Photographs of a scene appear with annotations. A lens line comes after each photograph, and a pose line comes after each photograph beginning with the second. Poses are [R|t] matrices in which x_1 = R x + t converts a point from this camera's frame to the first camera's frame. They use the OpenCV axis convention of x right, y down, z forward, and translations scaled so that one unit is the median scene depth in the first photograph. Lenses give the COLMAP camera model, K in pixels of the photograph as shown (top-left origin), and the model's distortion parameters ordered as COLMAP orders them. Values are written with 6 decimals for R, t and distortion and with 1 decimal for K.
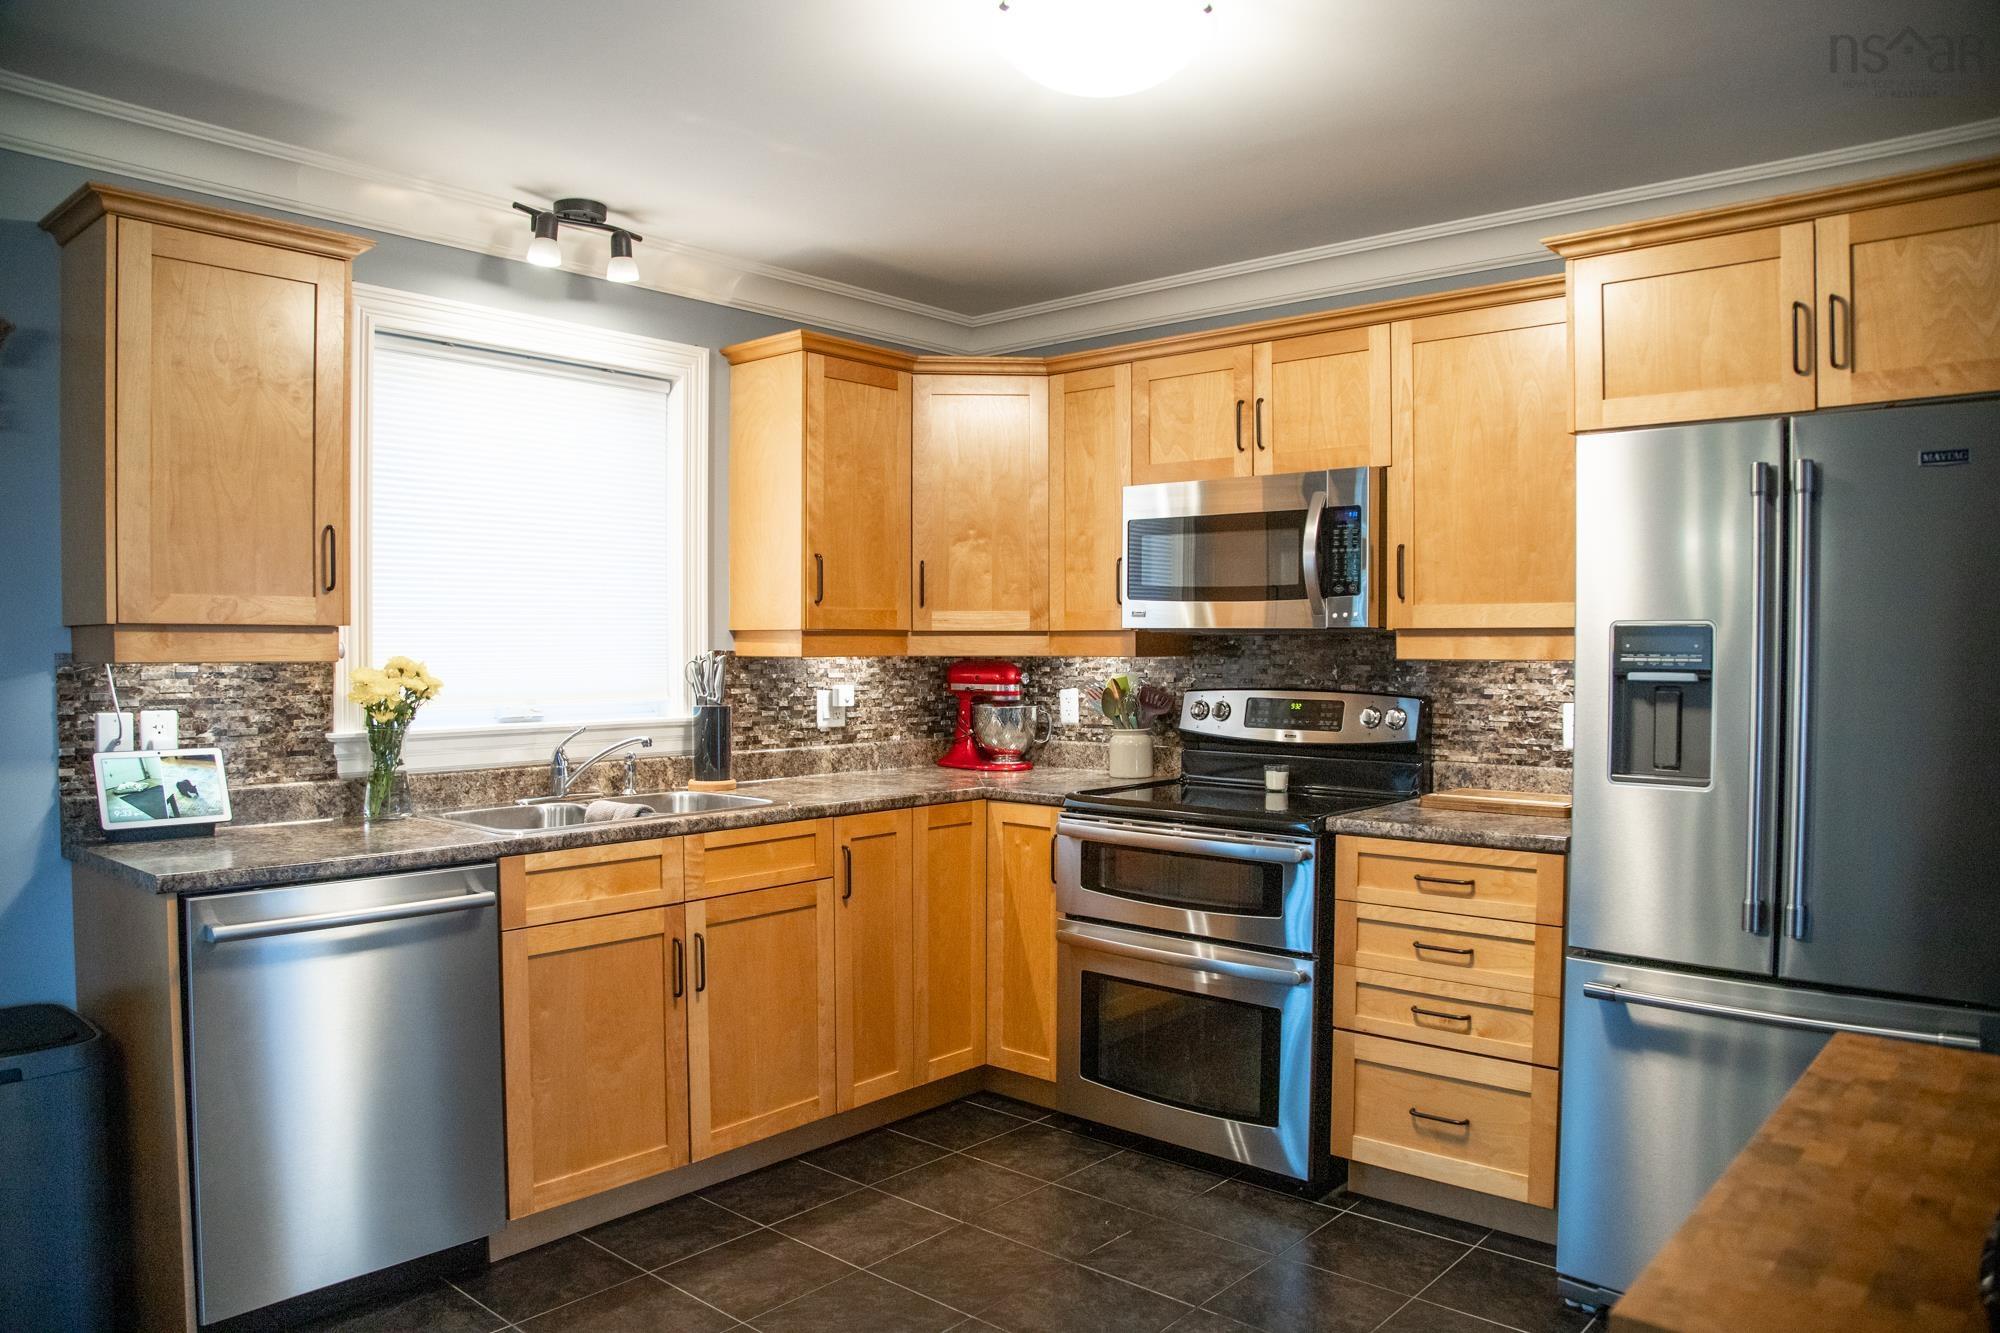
lens RADIAL K [[1381.5, 0, 1003.5], [0, 1381.5, 674.9], [0, 0, 1]] dist [-0.116653, 0.067566]
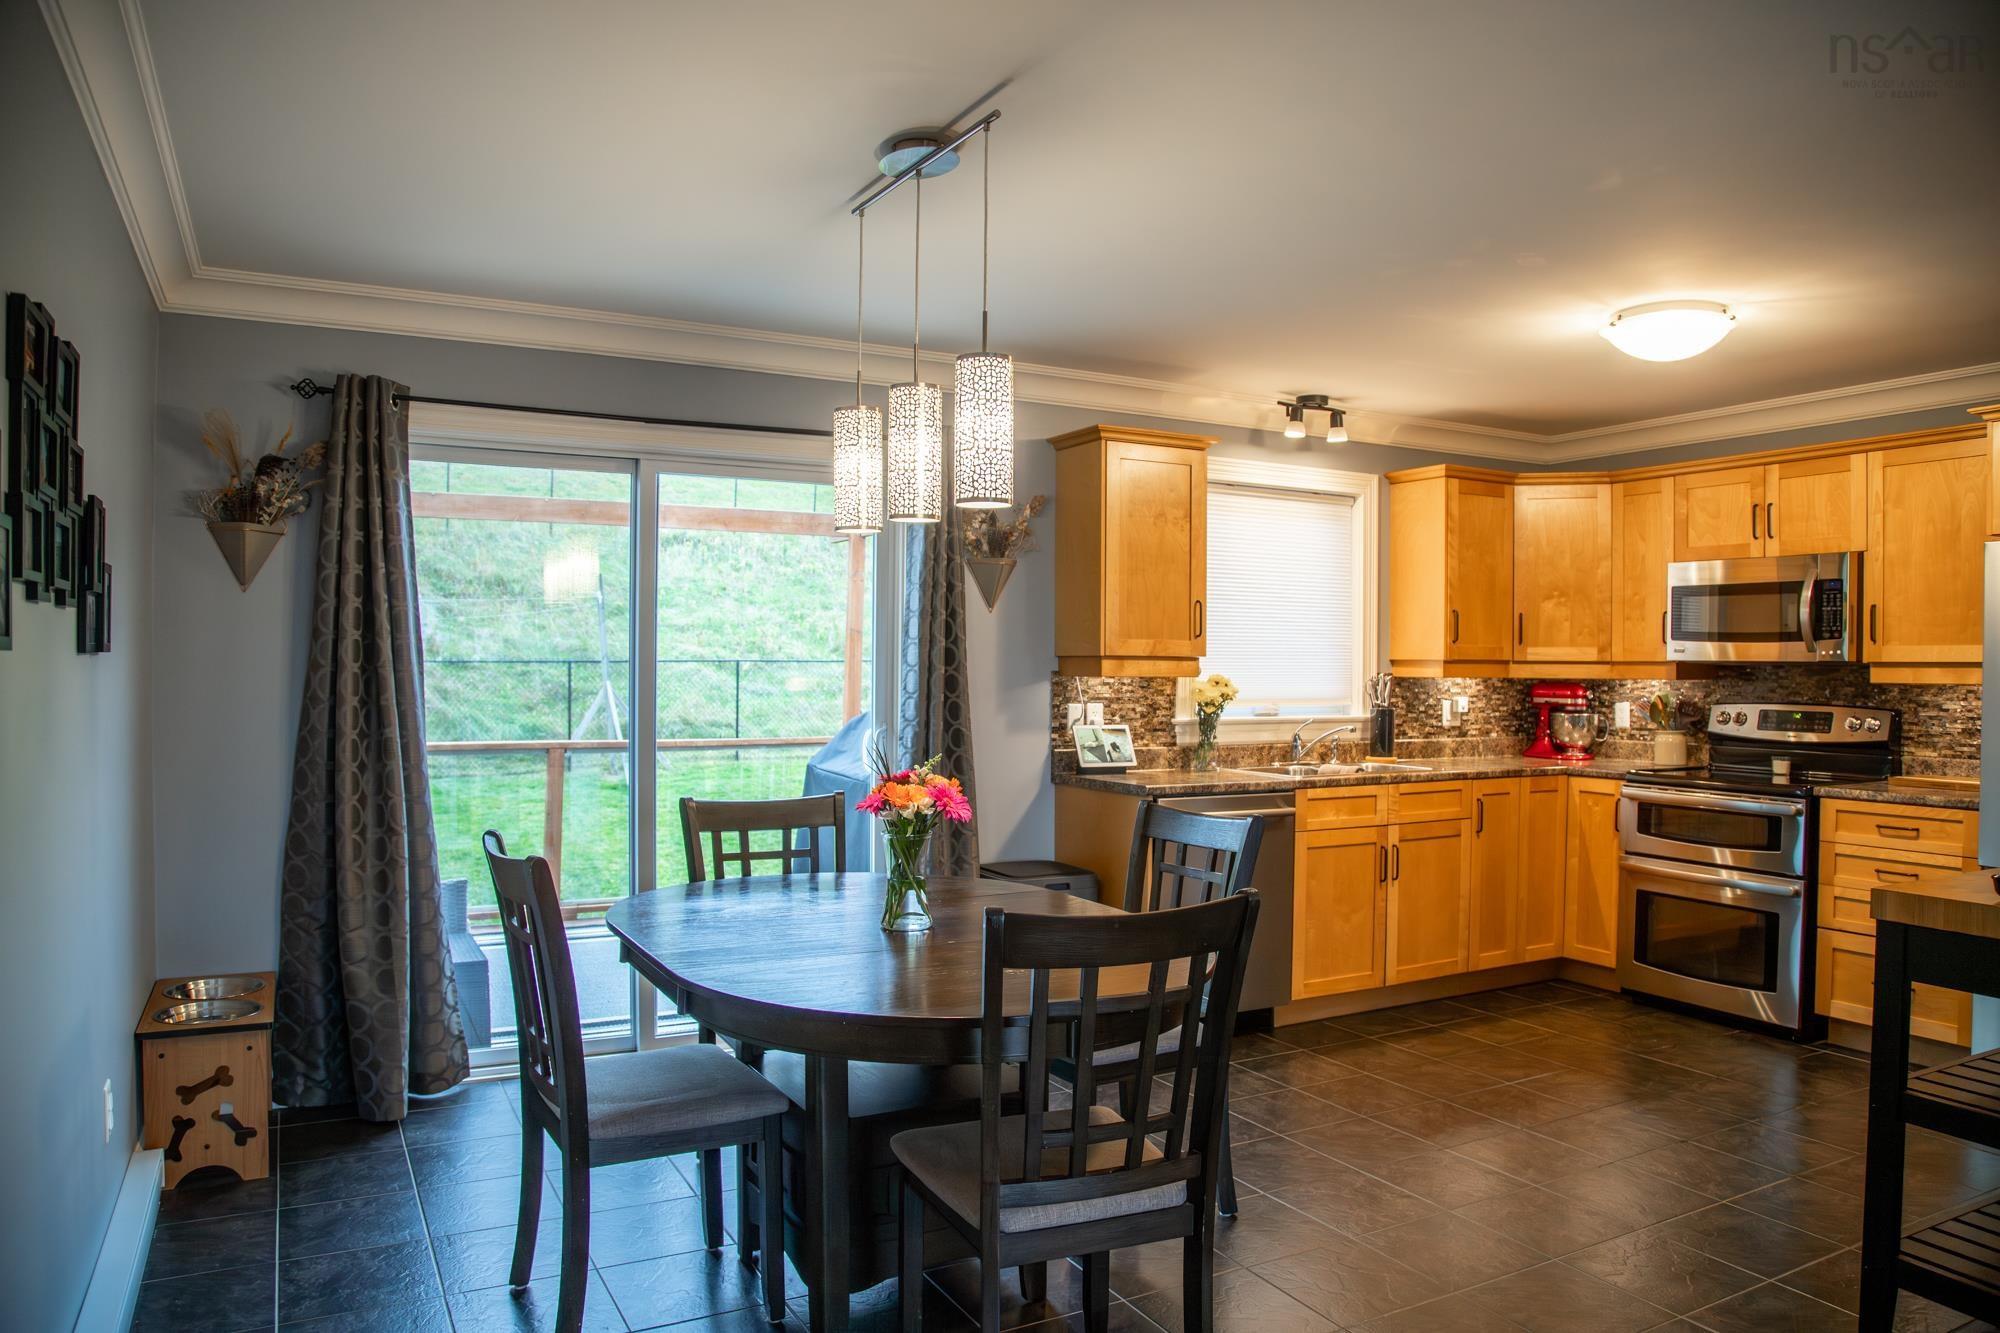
lens RADIAL K [[1381.5, 0, 1003.0], [0, 1381.5, 676.4], [0, 0, 1]] dist [-0.116653, 0.067566]
pose [[0.939743, 0.009541, -0.341748, -0.101901], [-0.014672, 0.999815, -0.012434, 0.013445], [0.341567, 0.016699, 0.939709, -0.682193]]
